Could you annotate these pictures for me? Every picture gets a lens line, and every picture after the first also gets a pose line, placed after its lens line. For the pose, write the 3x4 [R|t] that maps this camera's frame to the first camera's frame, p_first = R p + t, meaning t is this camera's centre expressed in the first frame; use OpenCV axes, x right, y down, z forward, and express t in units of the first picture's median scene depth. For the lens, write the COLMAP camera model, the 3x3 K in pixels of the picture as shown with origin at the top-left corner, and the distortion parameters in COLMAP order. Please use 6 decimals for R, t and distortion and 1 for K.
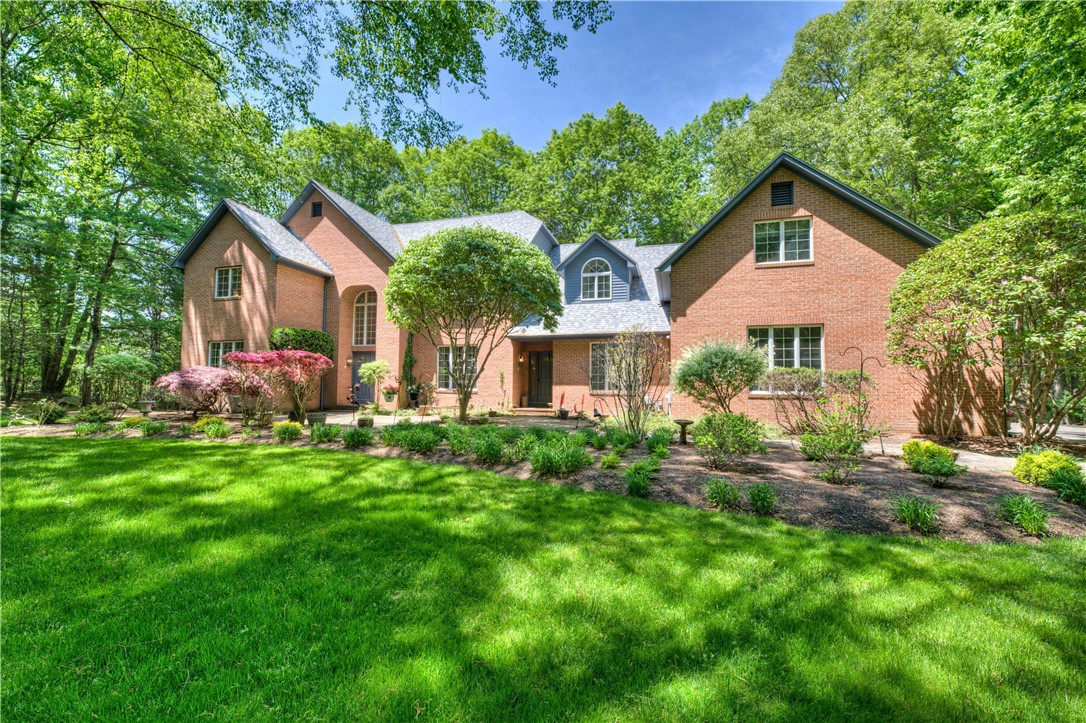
lens RADIAL K [[450.5, 0, 543.4], [0, 450.5, 359.5], [0, 0, 1]] dist [0.000785, -0.000235]
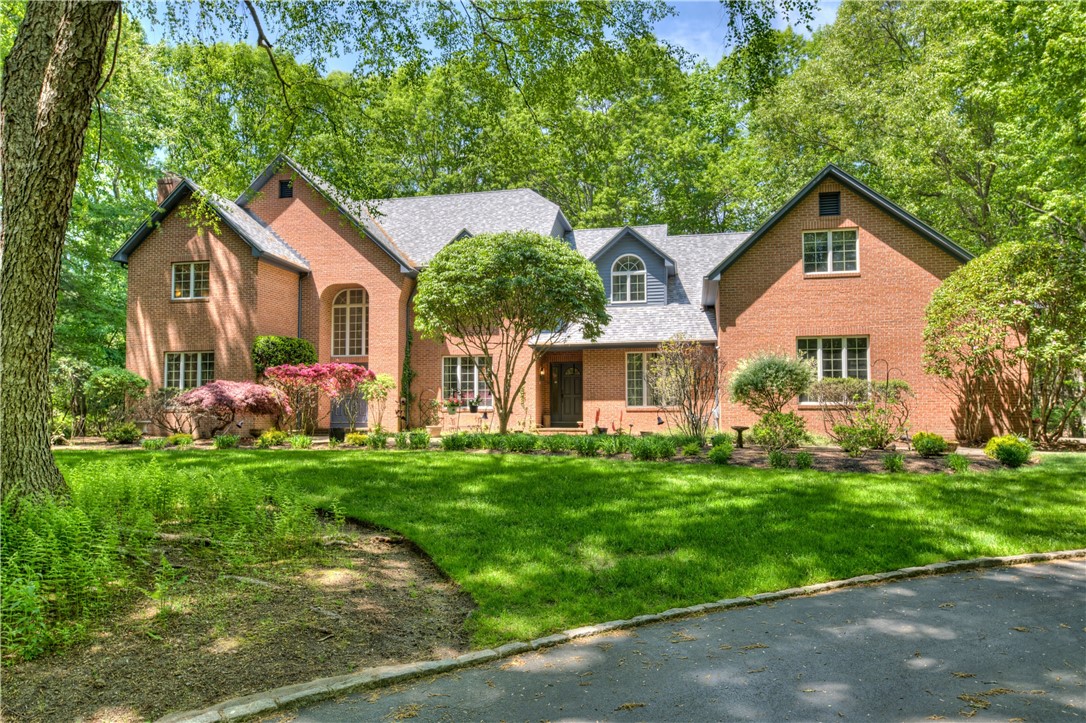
lens RADIAL K [[749.1, 0, 542.7], [0, 749.1, 364.2], [0, 0, 1]] dist [0.025872, 0.002801]
pose [[0.995748, -0.004613, 0.092009, -0.208605], [0.005661, 0.999922, -0.011136, 0.001363], [-0.091950, 0.011609, 0.995696, -0.483557]]
